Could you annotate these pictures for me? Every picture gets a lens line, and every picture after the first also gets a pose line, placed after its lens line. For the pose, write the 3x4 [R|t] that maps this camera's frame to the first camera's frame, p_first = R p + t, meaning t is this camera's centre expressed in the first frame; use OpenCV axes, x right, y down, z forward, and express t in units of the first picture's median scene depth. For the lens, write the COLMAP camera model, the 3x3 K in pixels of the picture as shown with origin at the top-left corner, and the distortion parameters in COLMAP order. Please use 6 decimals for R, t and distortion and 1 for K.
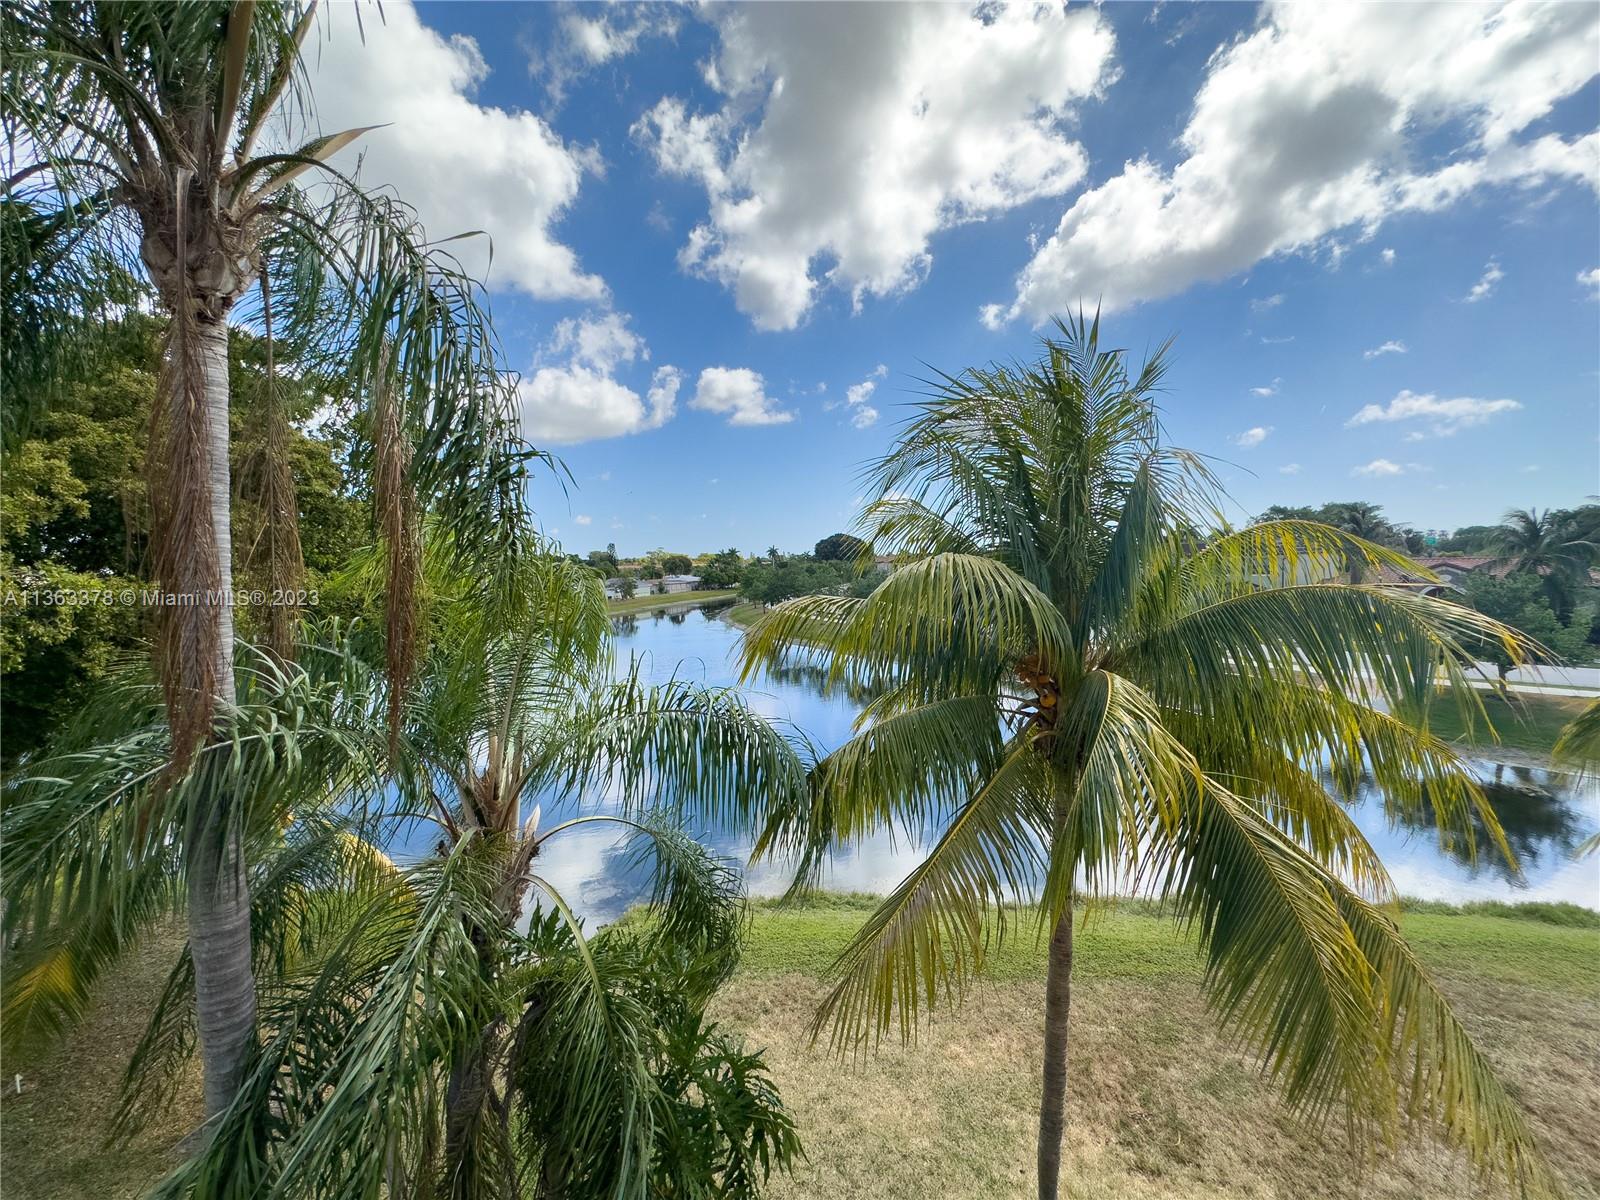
lens RADIAL K [[638.8, 0, 800.0], [0, 638.8, 600.0], [0, 0, 1]] dist [-0.012225, -0.000104]
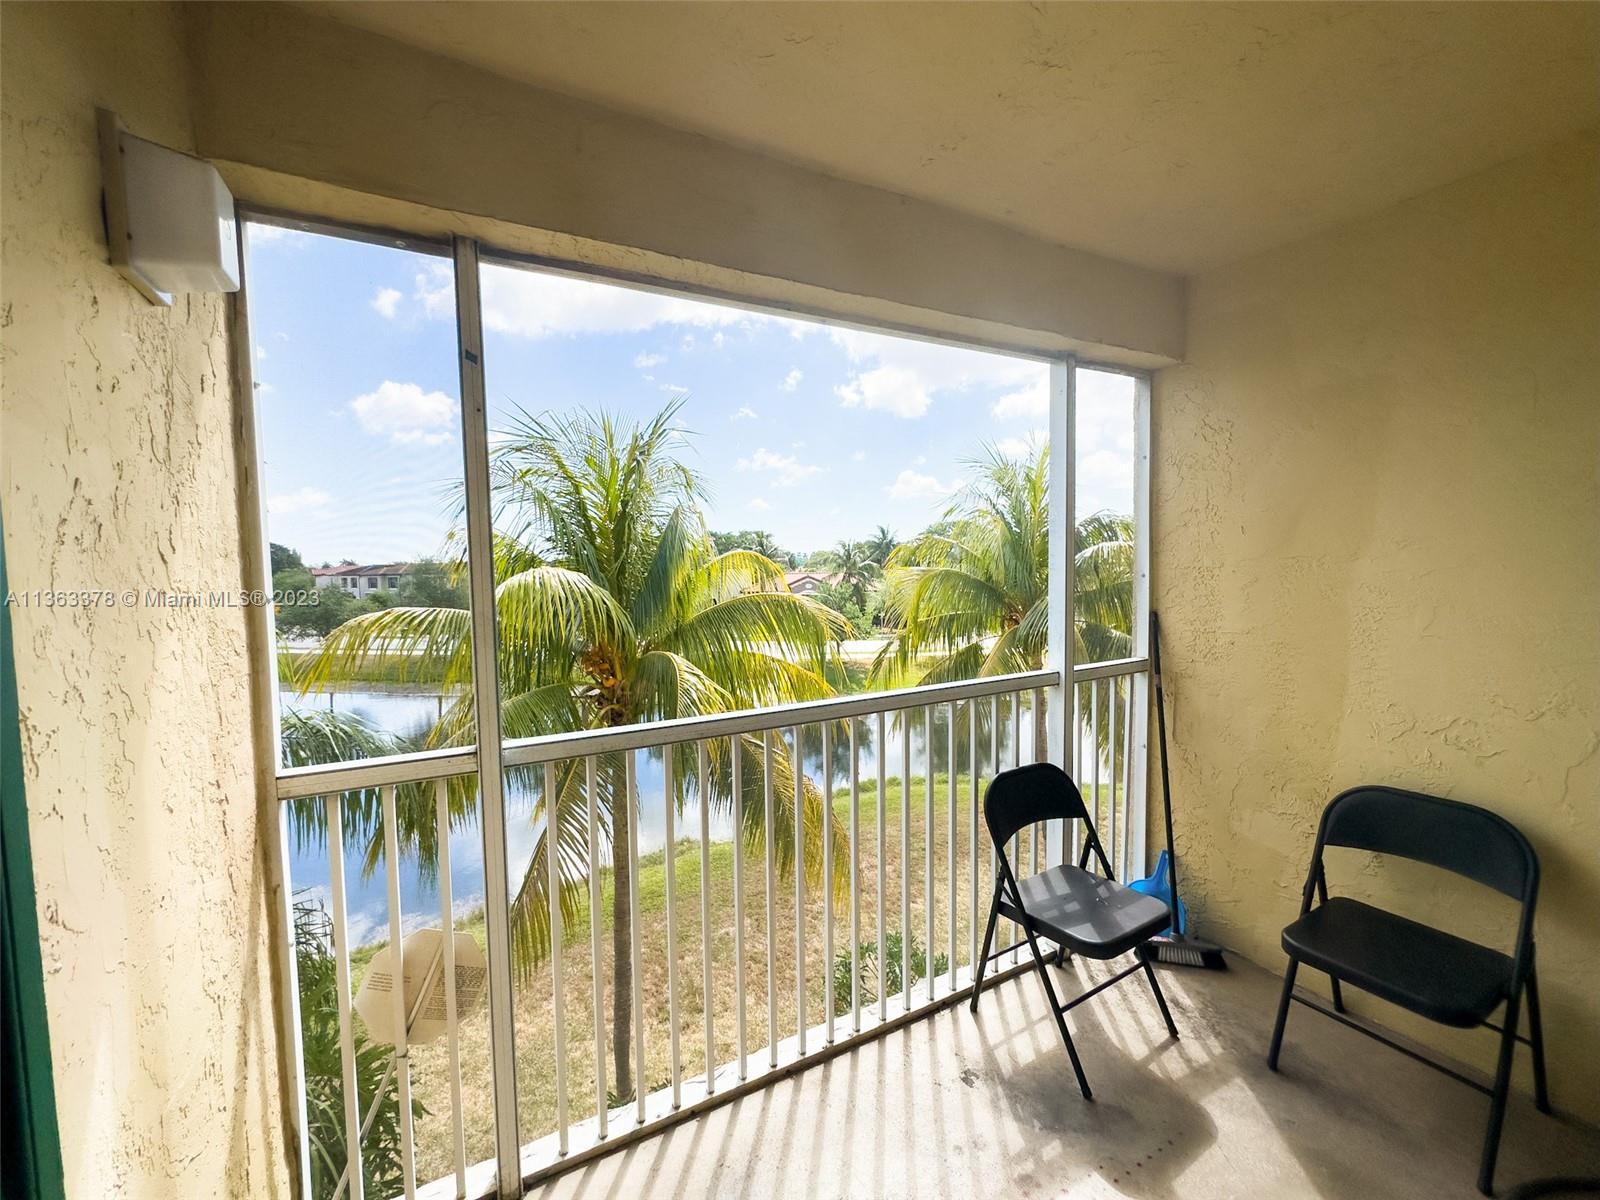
lens RADIAL K [[638.8, 0, 800.0], [0, 638.8, 600.0], [0, 0, 1]] dist [-0.012225, -0.000104]
pose [[0.703777, -0.019841, 0.710144, -0.231970], [0.030290, 0.999539, -0.002092, 0.005043], [-0.709775, 0.022983, 0.704053, -0.164306]]
